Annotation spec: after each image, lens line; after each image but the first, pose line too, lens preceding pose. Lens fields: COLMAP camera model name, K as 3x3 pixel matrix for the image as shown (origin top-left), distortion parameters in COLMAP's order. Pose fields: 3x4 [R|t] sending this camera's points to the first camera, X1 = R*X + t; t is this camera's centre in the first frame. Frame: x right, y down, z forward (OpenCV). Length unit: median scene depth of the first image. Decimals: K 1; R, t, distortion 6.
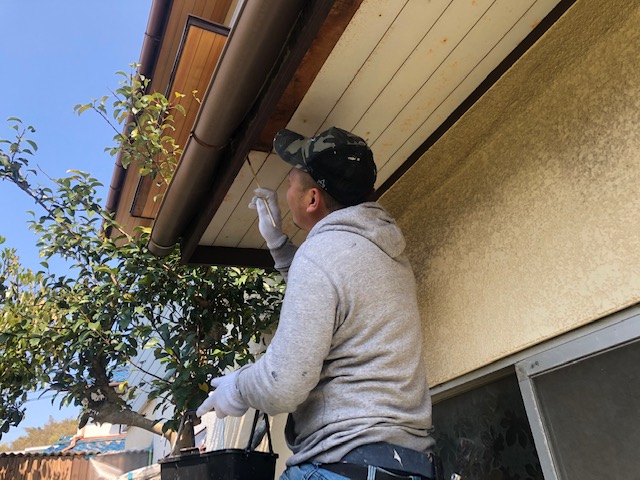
lens RADIAL K [[516.0, 0, 320.2], [0, 516.0, 226.5], [0, 0, 1]] dist [0.003364, 0.000708]
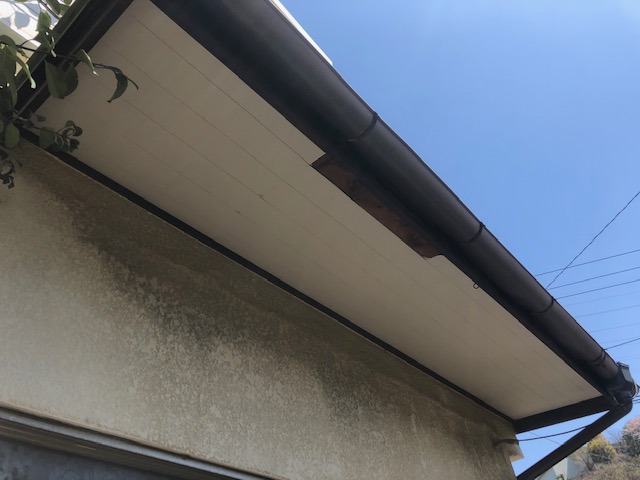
lens RADIAL K [[516.0, 0, 320.2], [0, 516.0, 226.5], [0, 0, 1]] dist [0.003364, 0.000708]
pose [[-0.362960, 0.732524, 0.575907, -0.679620], [-0.358766, 0.460547, -0.811901, 0.805773], [-0.859969, -0.501304, 0.095645, 0.977195]]
